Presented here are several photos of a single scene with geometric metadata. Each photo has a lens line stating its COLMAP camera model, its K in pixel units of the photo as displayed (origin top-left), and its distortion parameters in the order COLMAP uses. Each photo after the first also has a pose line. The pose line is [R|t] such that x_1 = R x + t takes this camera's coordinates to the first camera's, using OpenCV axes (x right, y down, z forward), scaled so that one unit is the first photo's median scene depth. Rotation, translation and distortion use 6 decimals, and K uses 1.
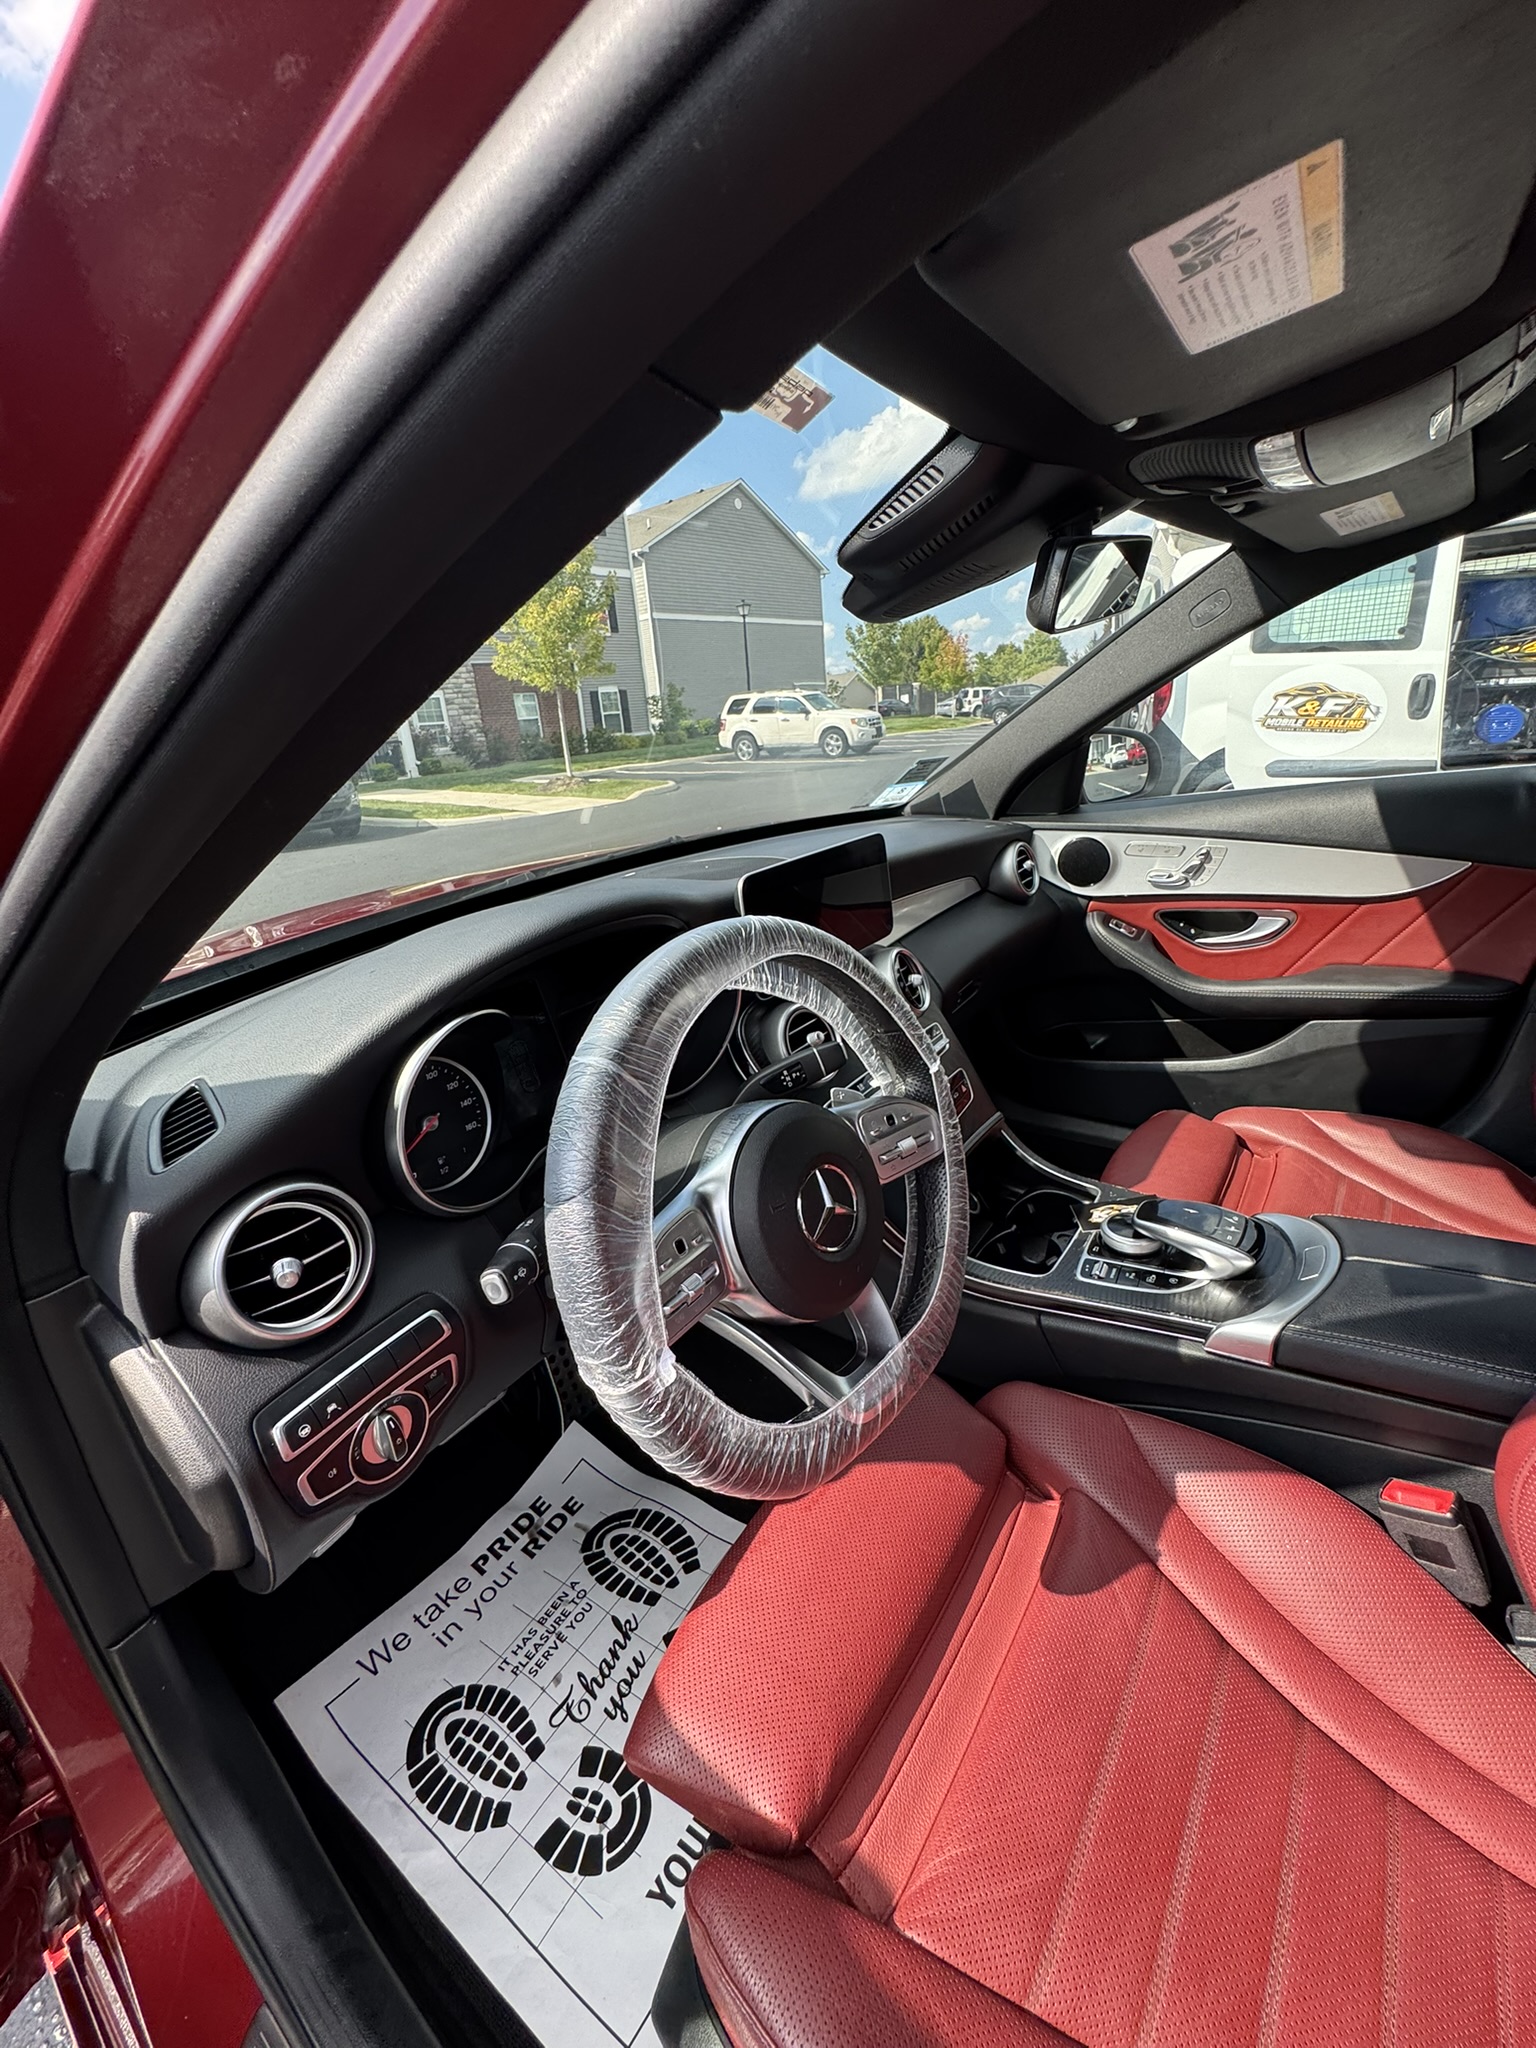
lens RADIAL K [[828.0, 0, 776.3], [0, 828.0, 1022.5], [0, 0, 1]] dist [-0.007579, -0.000055]
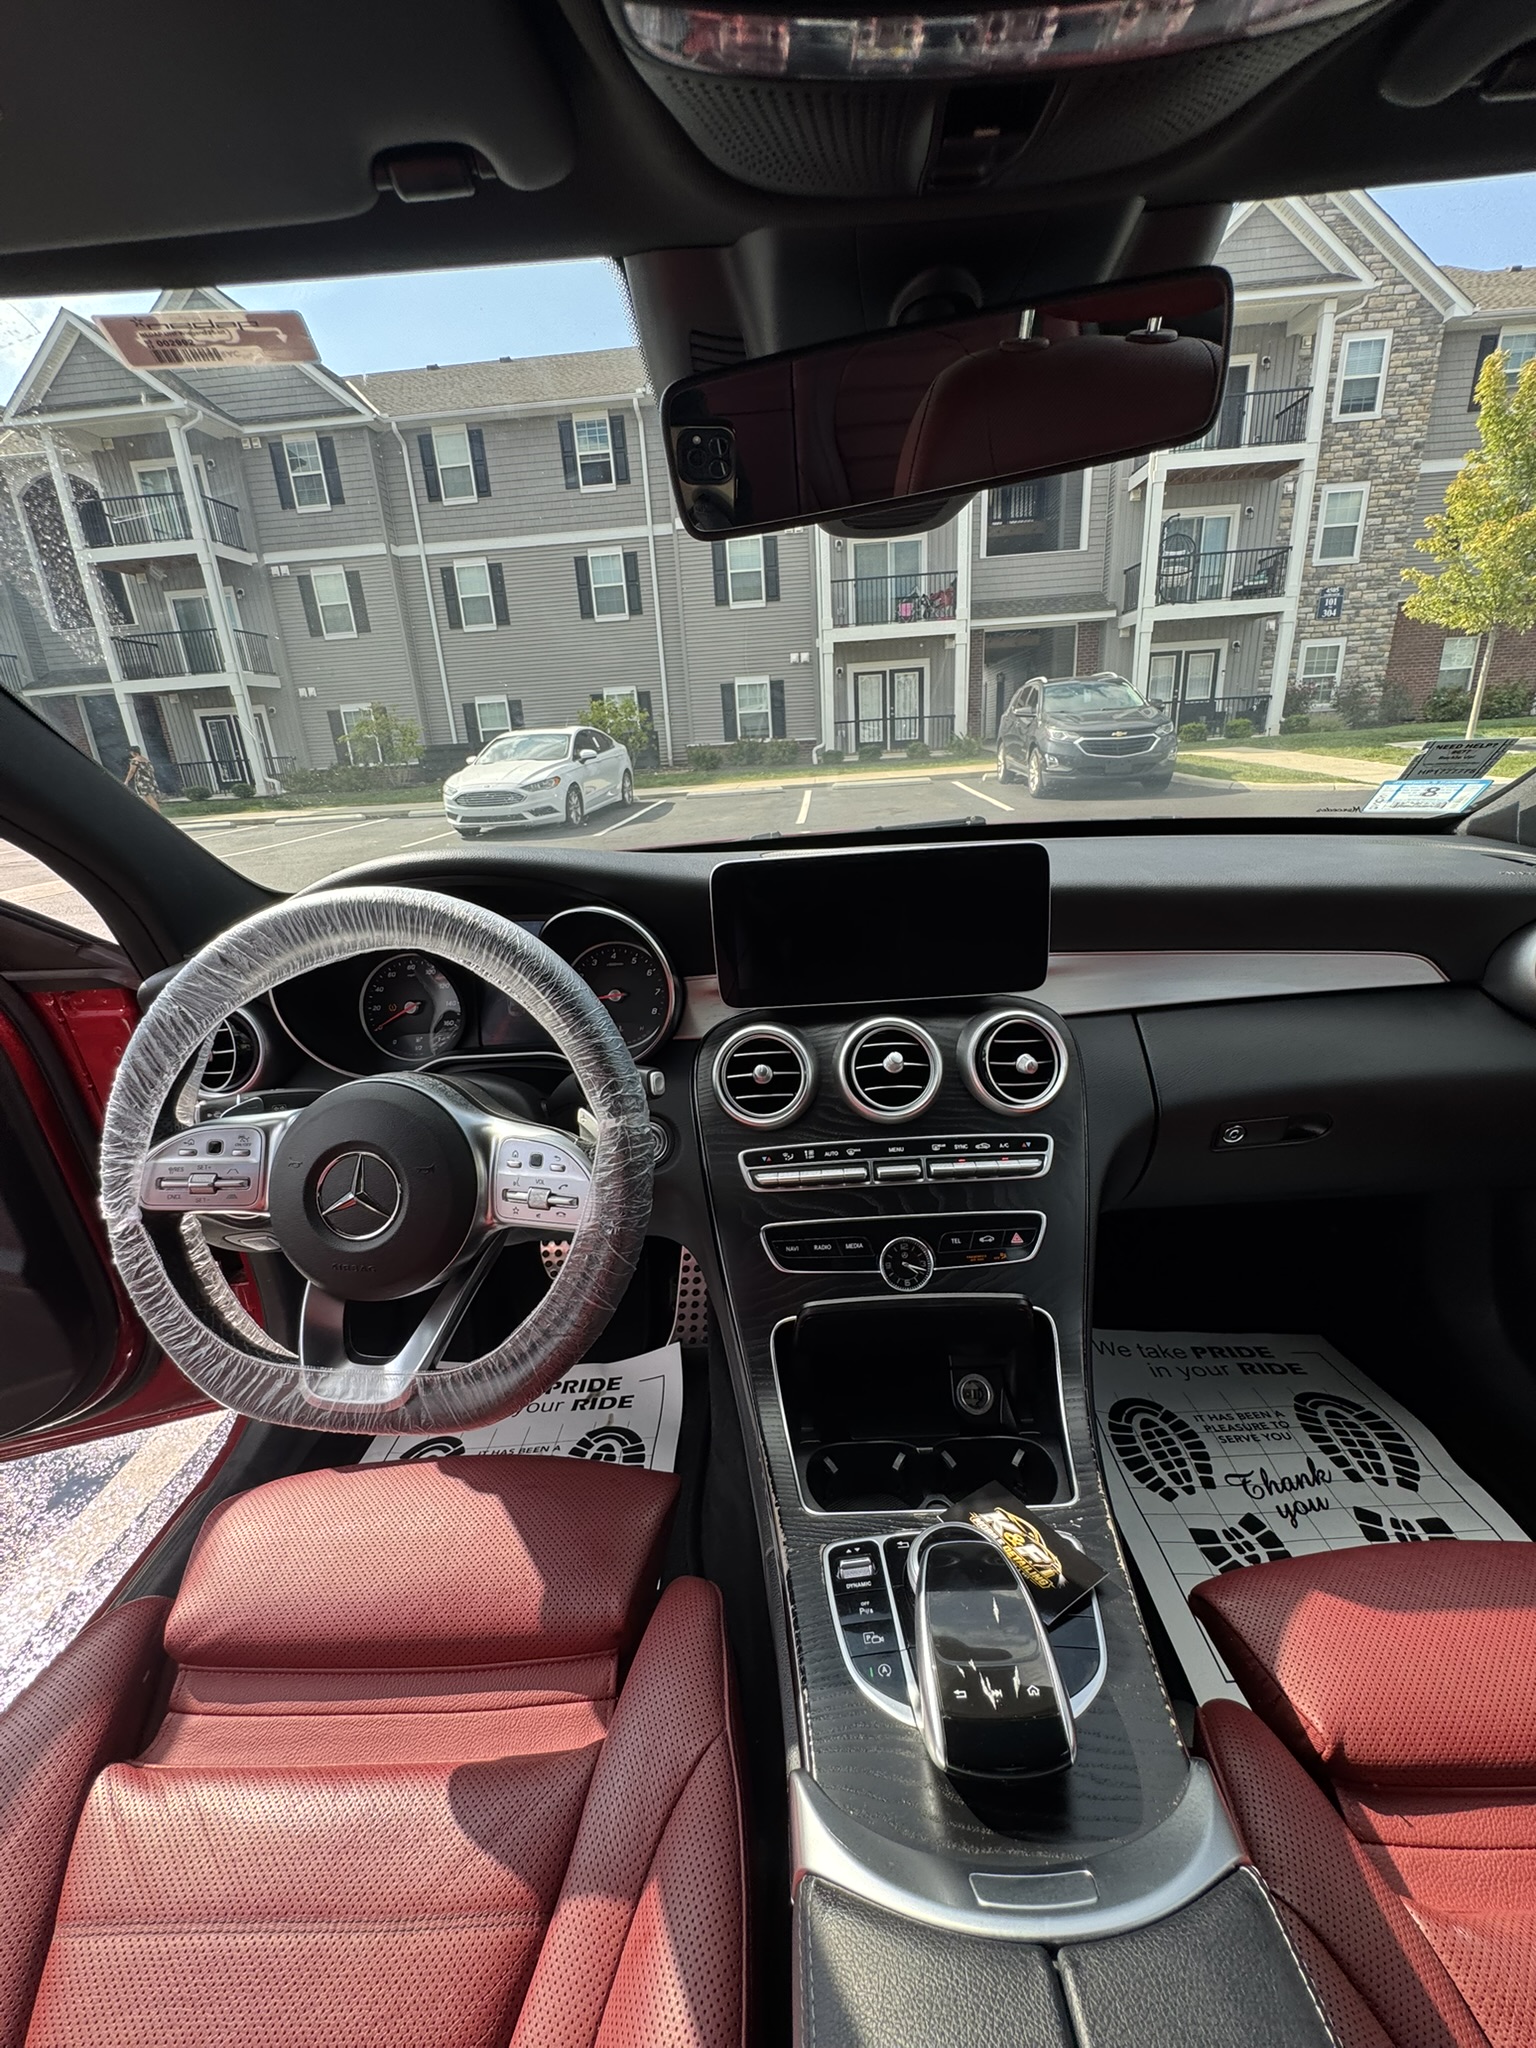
lens RADIAL K [[826.8, 0, 764.6], [0, 826.8, 1022.5], [0, 0, 1]] dist [-0.000958, -0.000146]
pose [[0.579727, 0.309753, -0.753637, 0.559381], [-0.271873, 0.945453, 0.179455, -0.150490], [0.768115, 0.100859, 0.632318, 0.403536]]
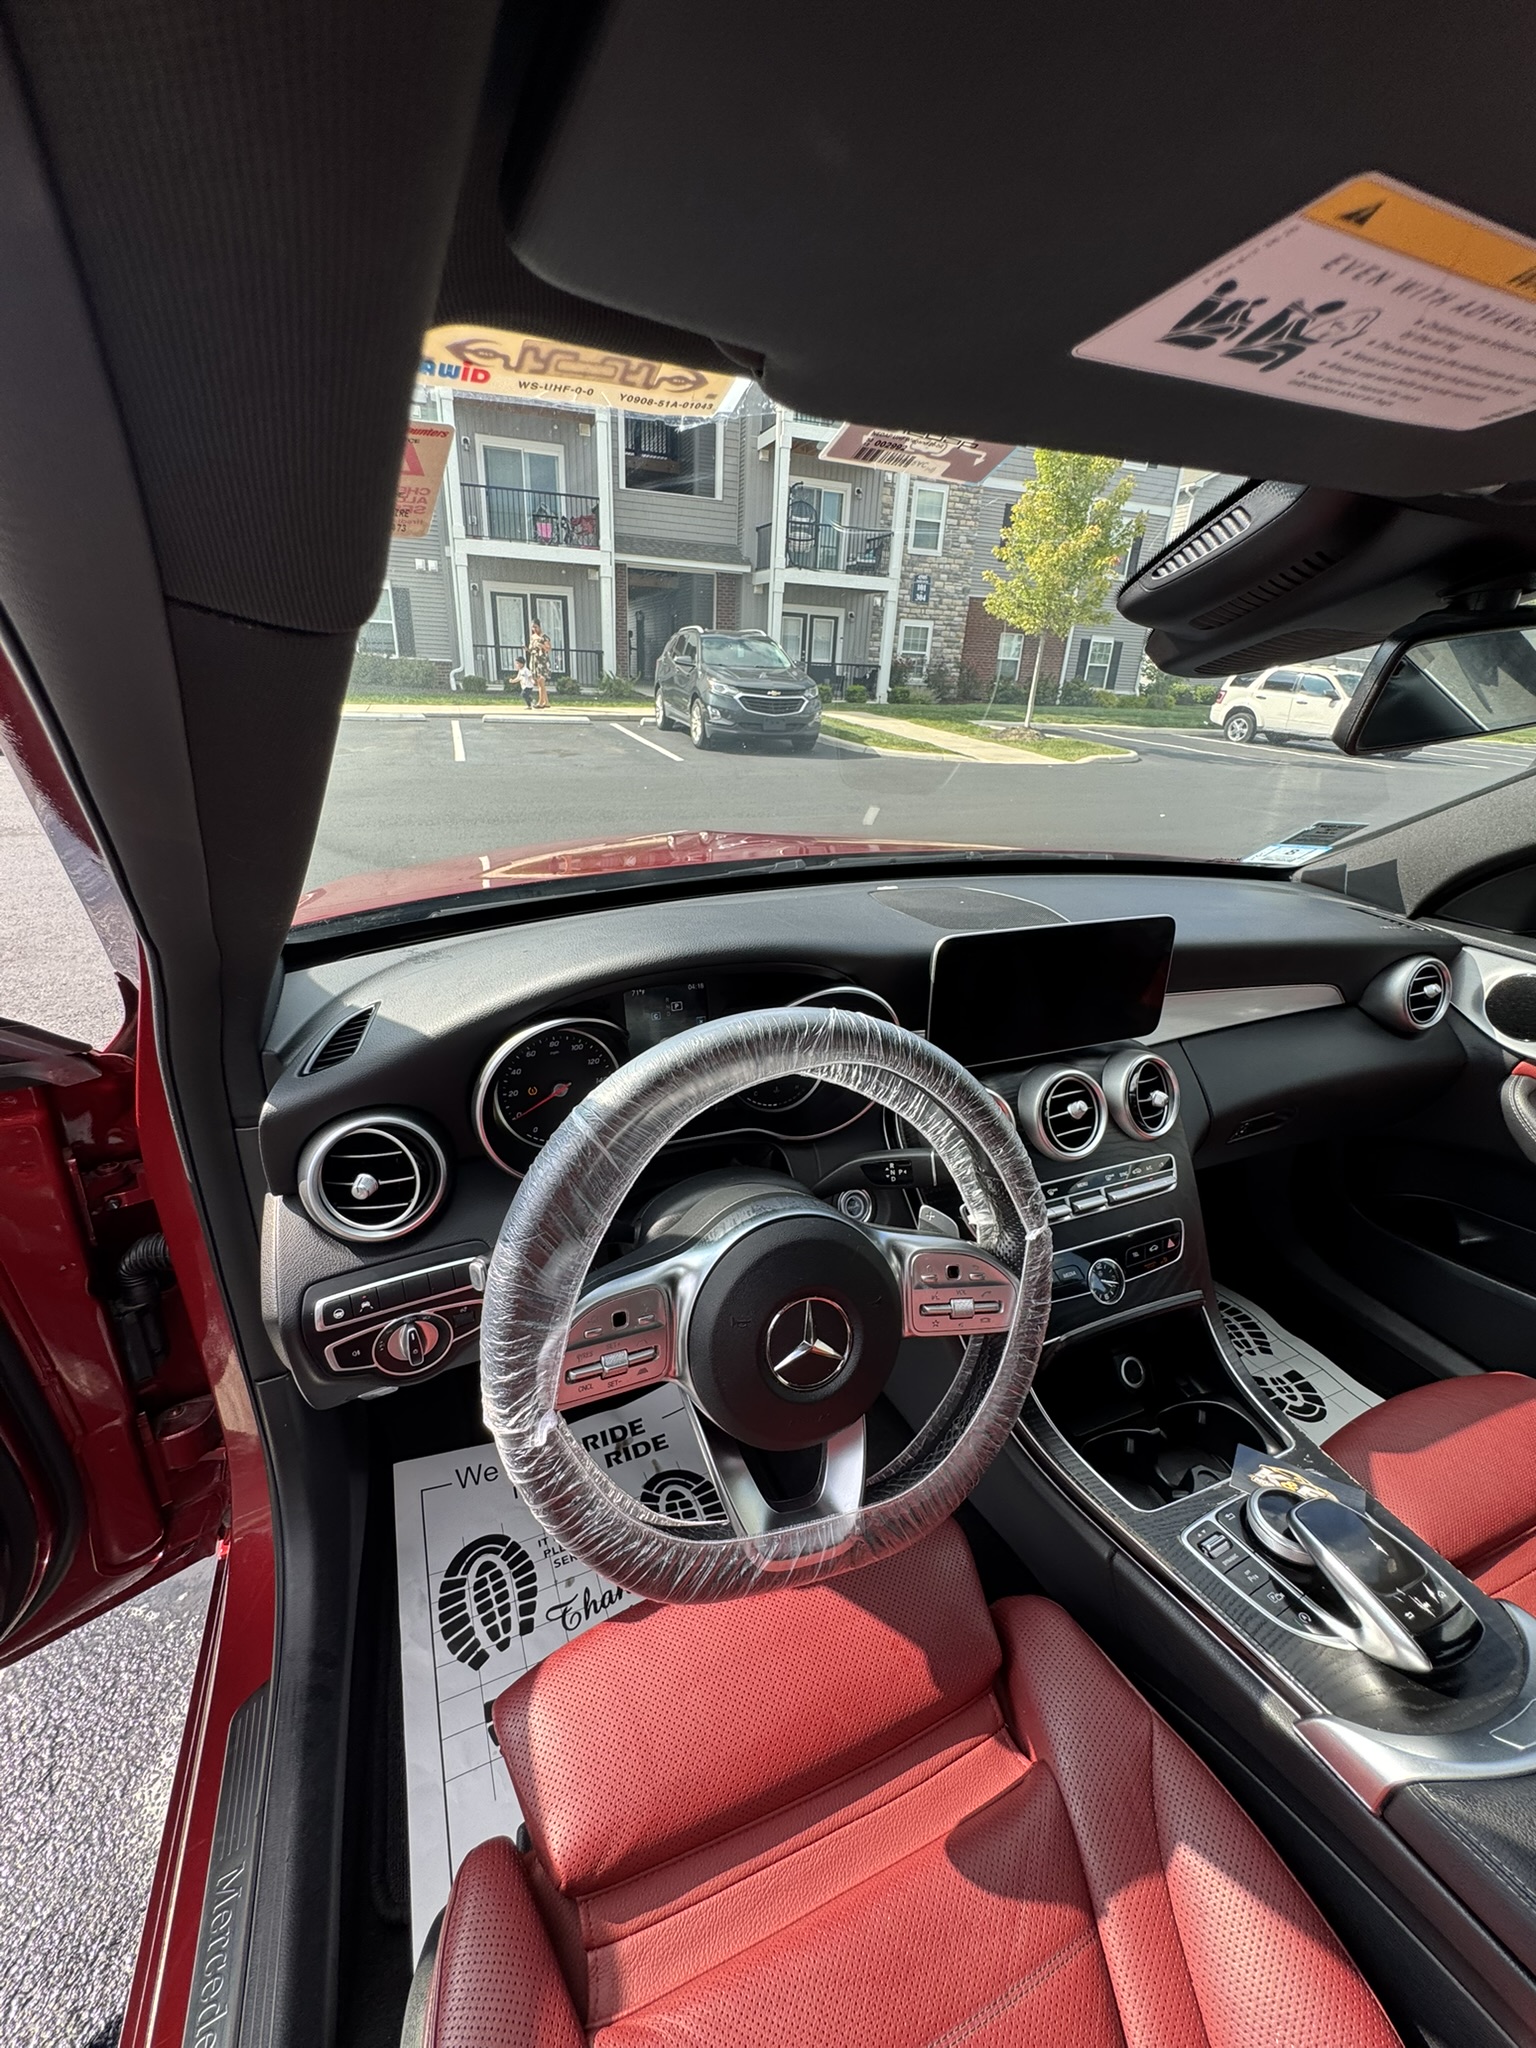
lens RADIAL K [[830.3, 0, 766.9], [0, 830.3, 1025.6], [0, 0, 1]] dist [-0.004113, -0.000053]
pose [[0.850167, 0.313968, -0.422659, 0.166045], [-0.286090, 0.949375, 0.129771, -0.118197], [0.442005, 0.010592, 0.896950, 0.084111]]
